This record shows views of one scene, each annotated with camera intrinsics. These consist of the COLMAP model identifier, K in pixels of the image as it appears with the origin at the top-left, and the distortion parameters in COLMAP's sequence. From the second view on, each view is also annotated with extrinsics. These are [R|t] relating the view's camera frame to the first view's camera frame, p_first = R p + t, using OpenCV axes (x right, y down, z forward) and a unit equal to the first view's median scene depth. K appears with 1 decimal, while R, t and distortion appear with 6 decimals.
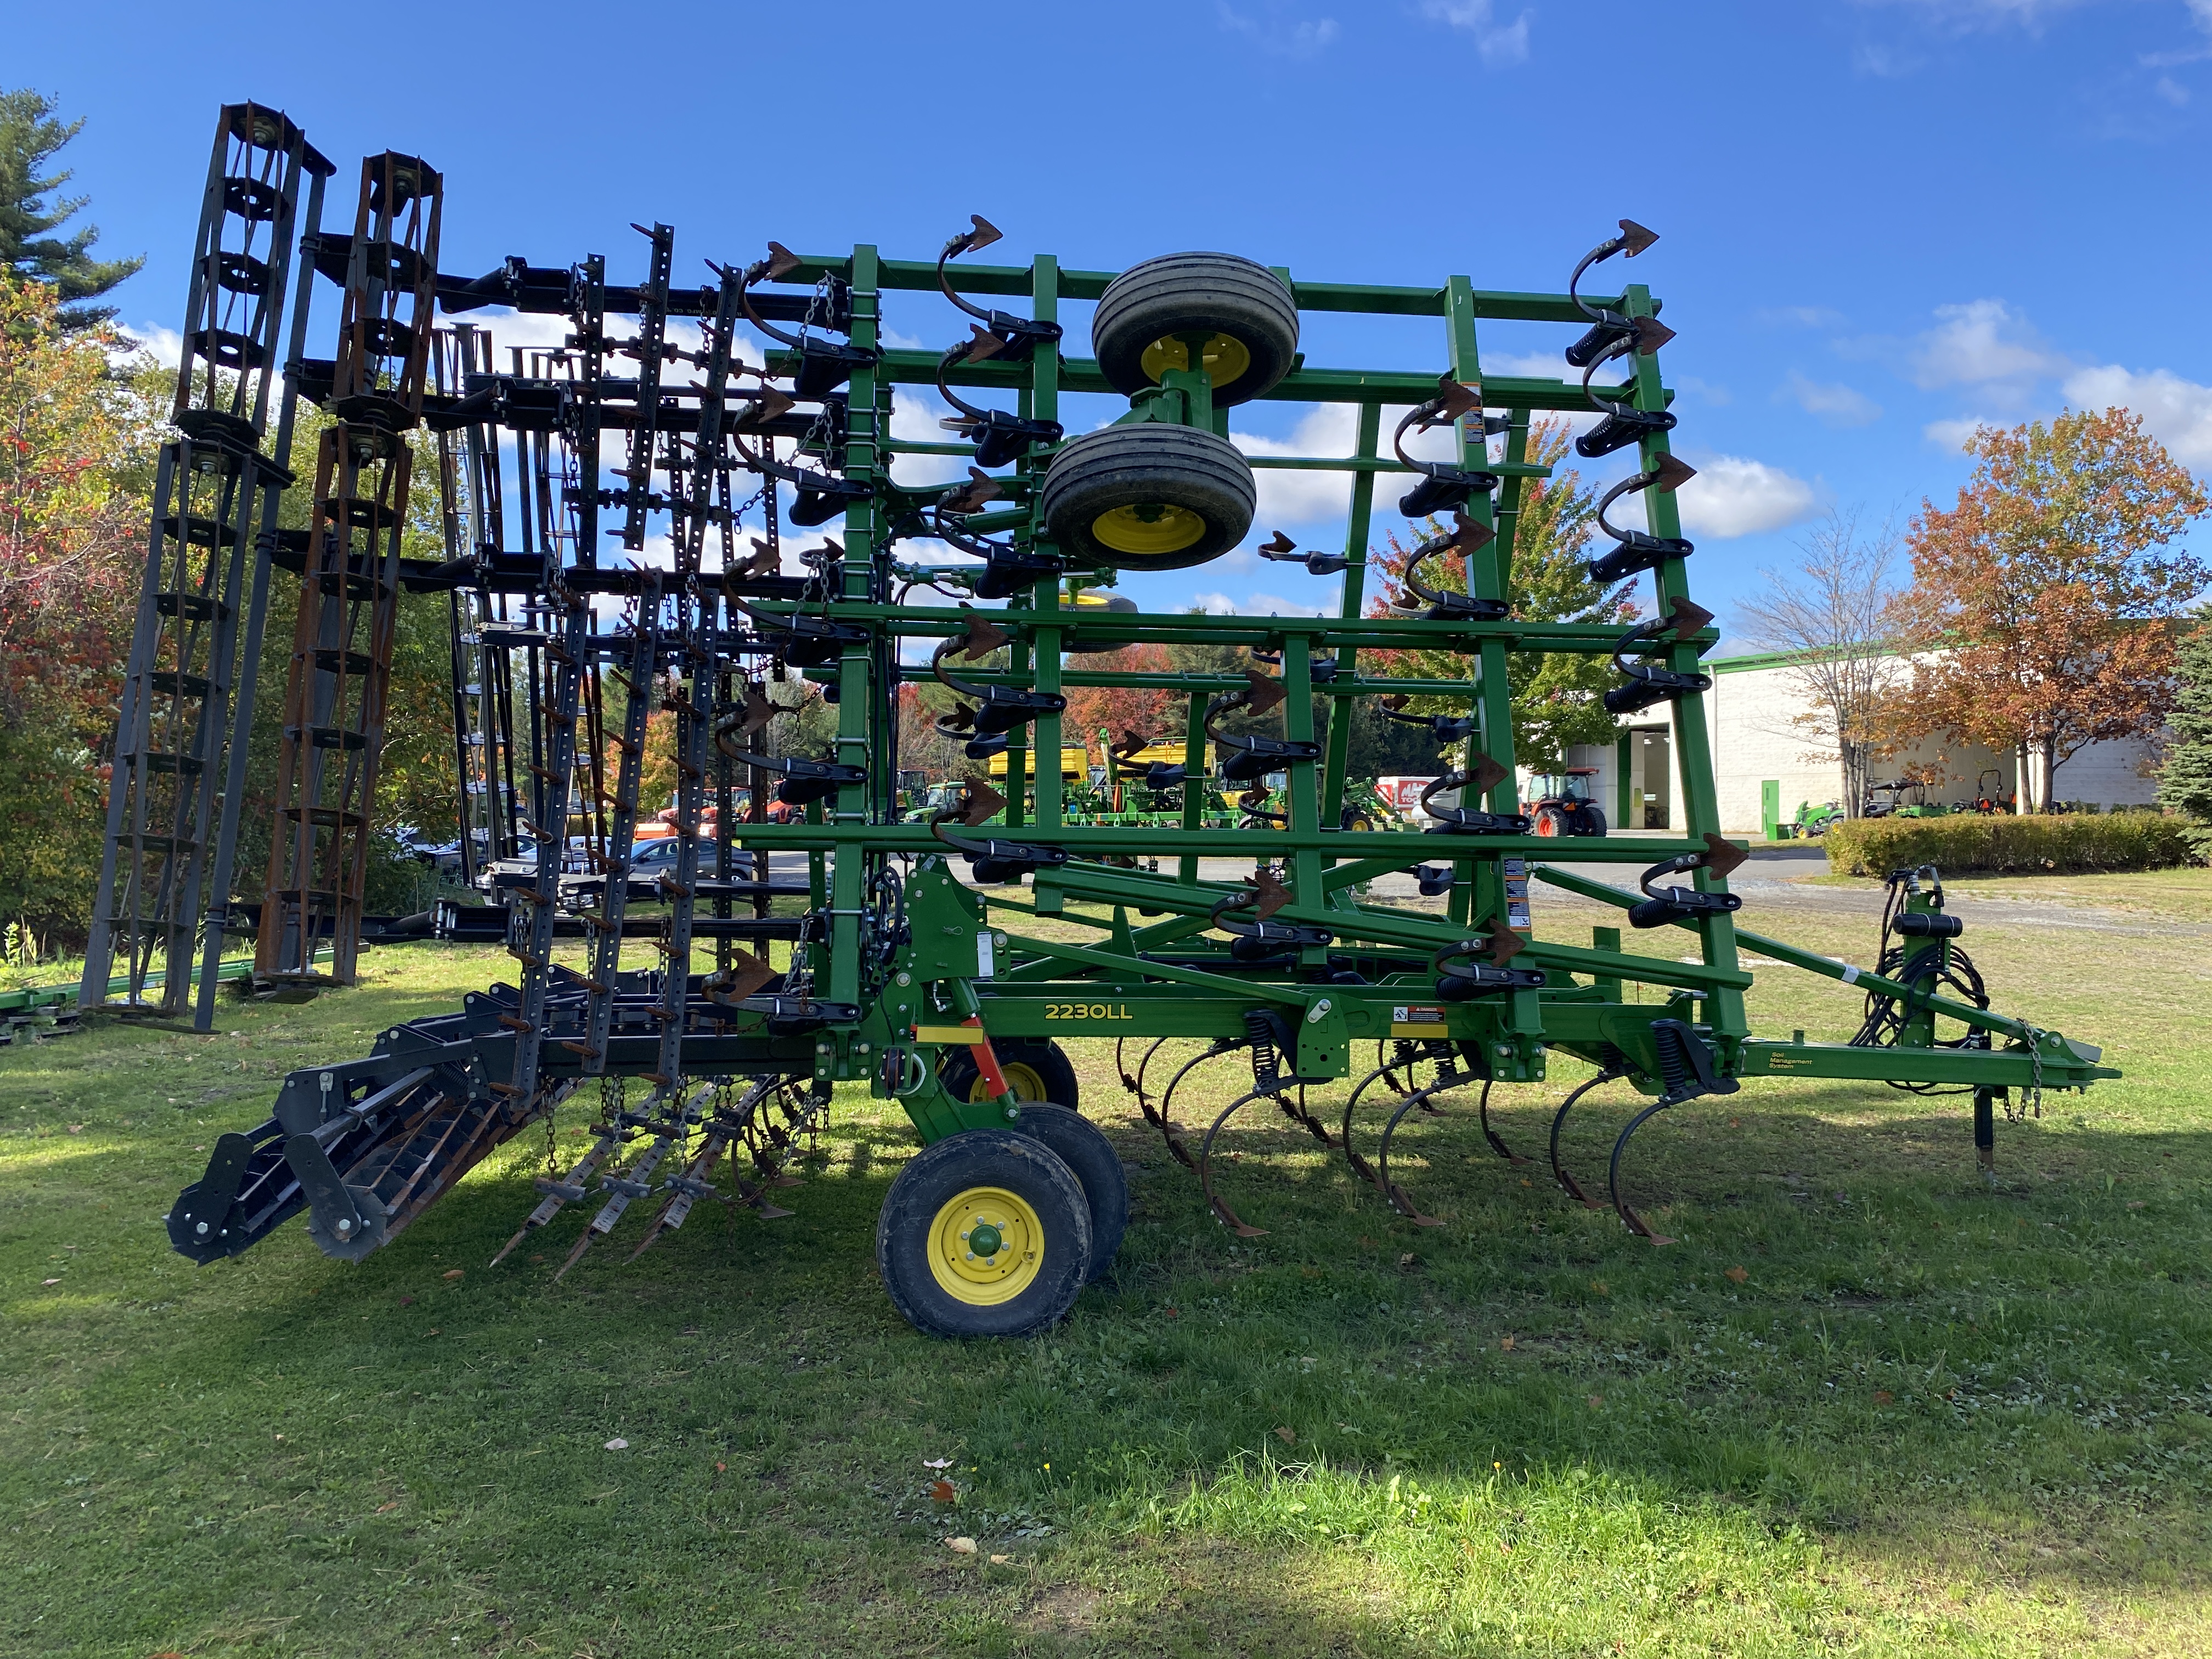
lens RADIAL K [[1665.2, 0, 1105.7], [0, 1665.2, 829.4], [0, 0, 1]] dist [0.007383, -0.002403]
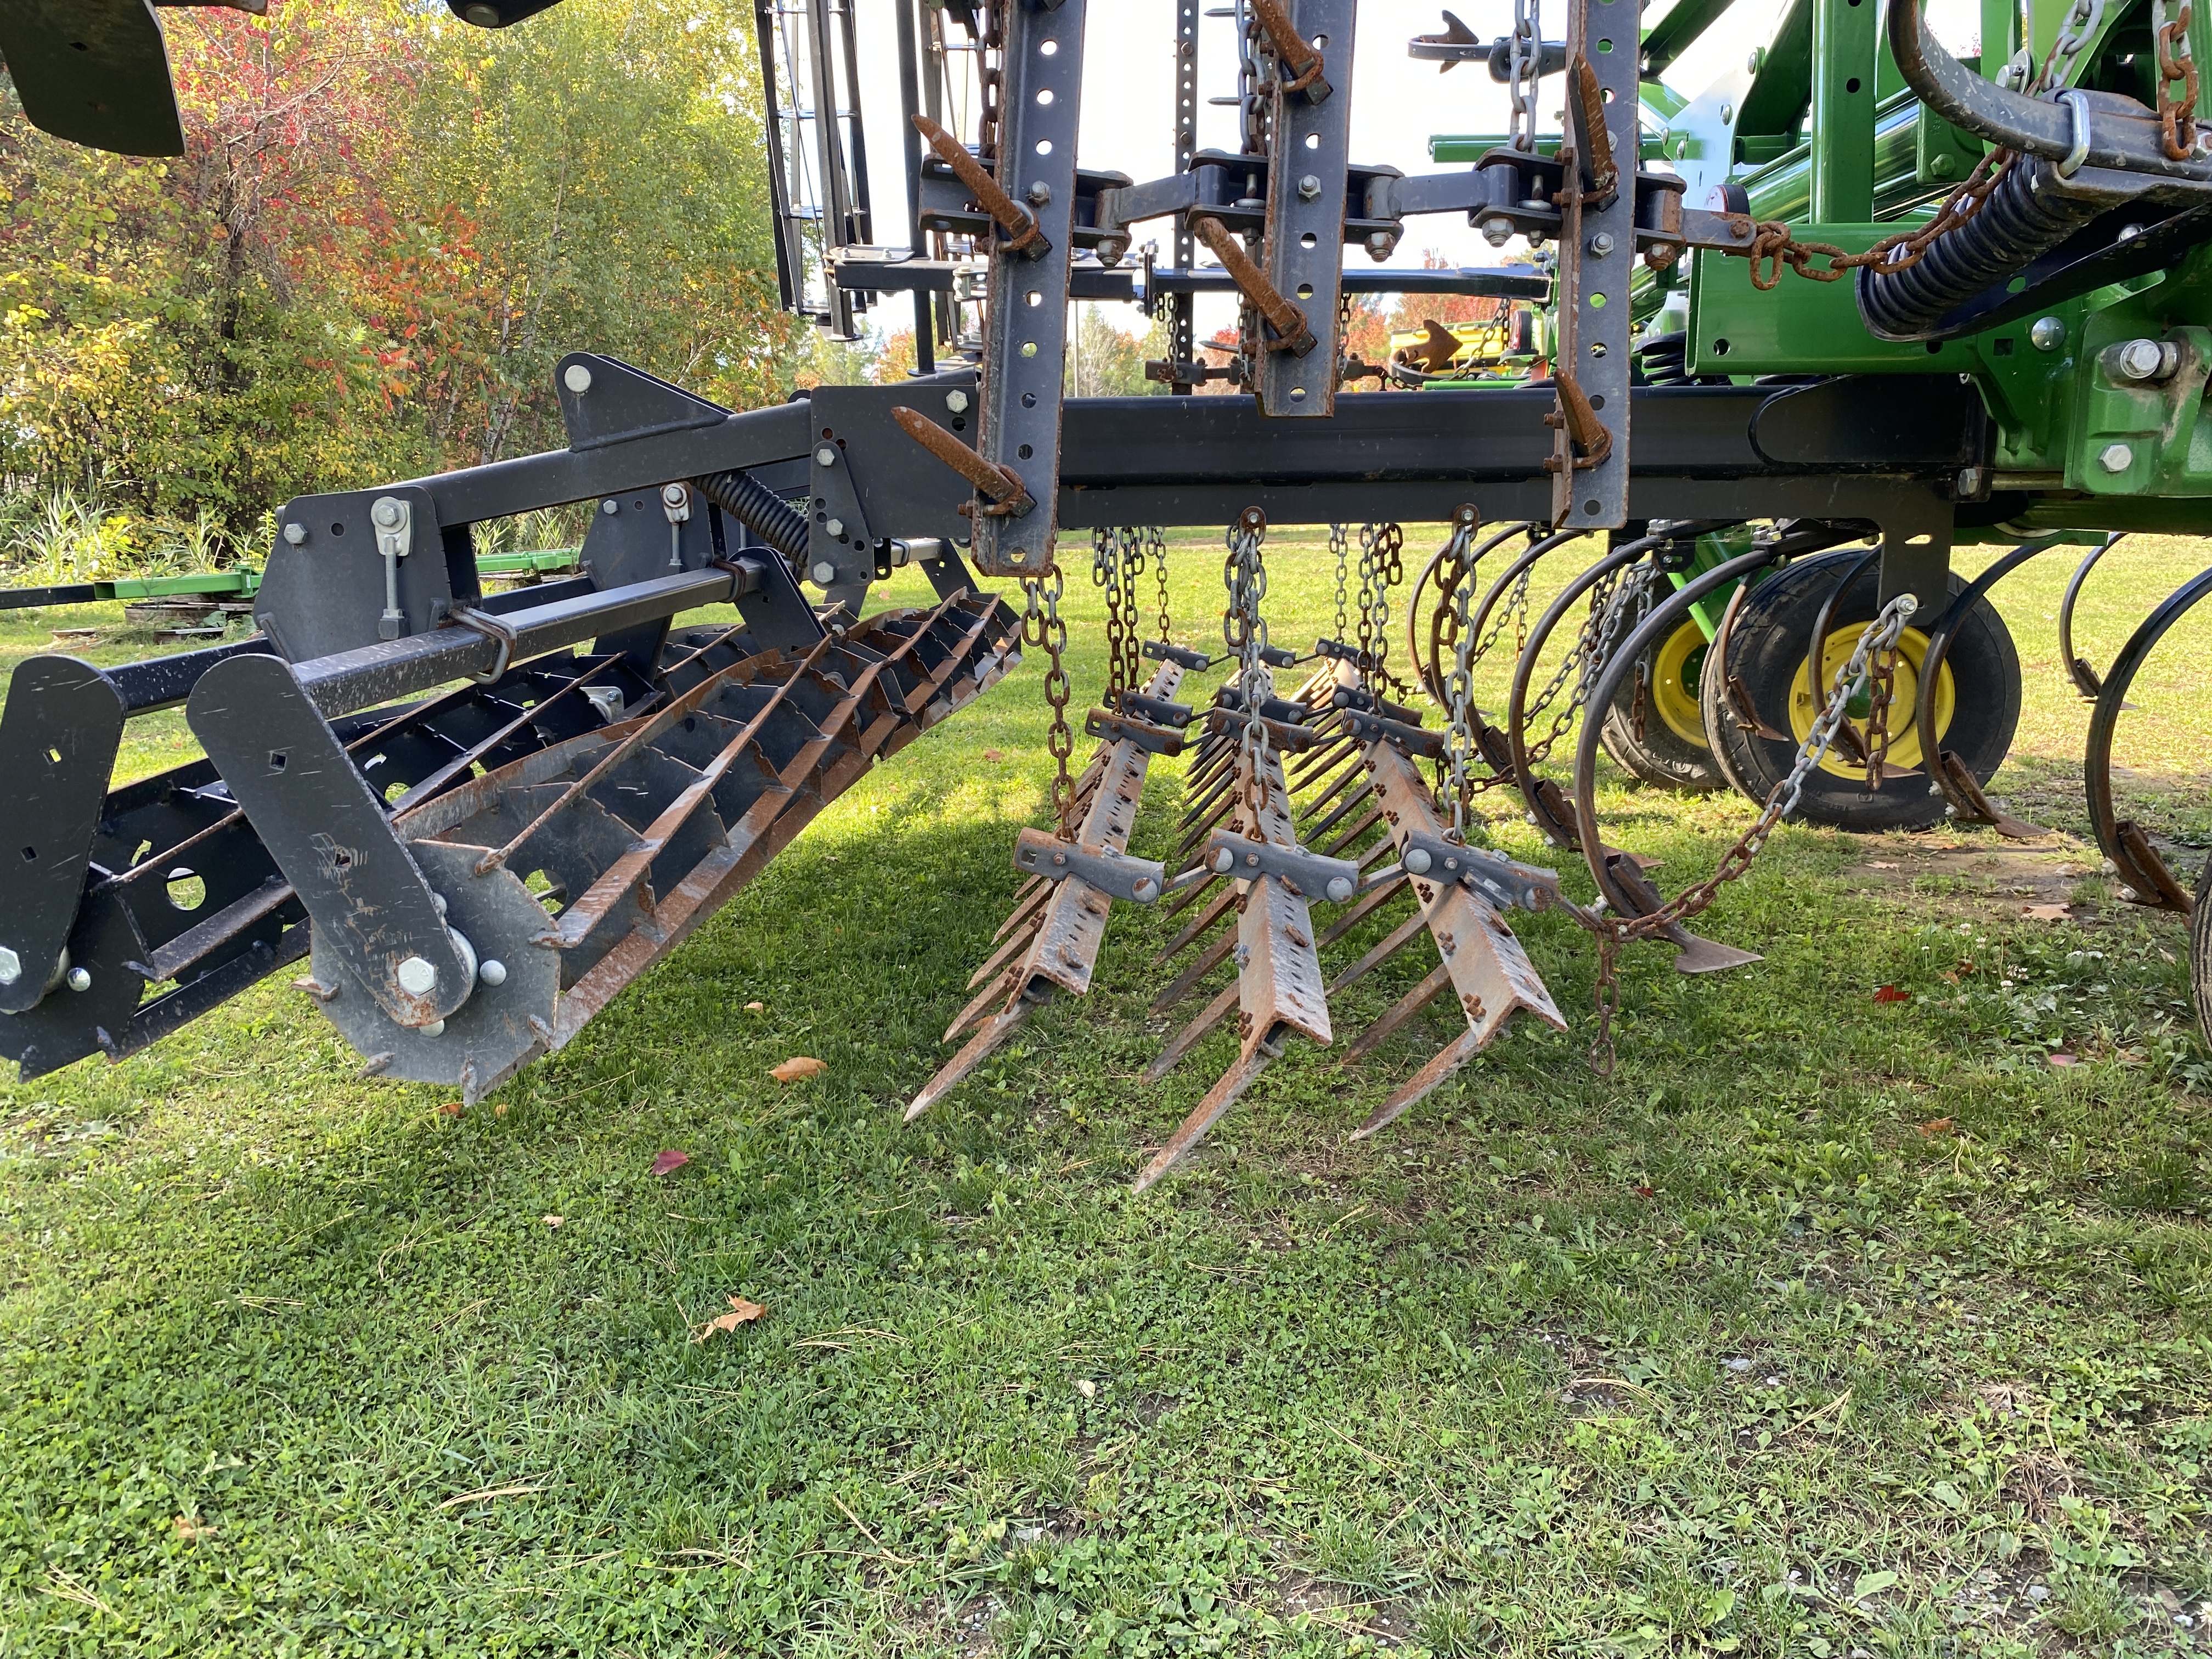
lens RADIAL K [[1665.2, 0, 1107.1], [0, 1665.2, 830.3], [0, 0, 1]] dist [0.007383, -0.002403]
pose [[0.982390, 0.021971, -0.185545, -0.256832], [0.015216, 0.980355, 0.196651, 0.141146], [0.186220, -0.196012, 0.962757, 0.670424]]
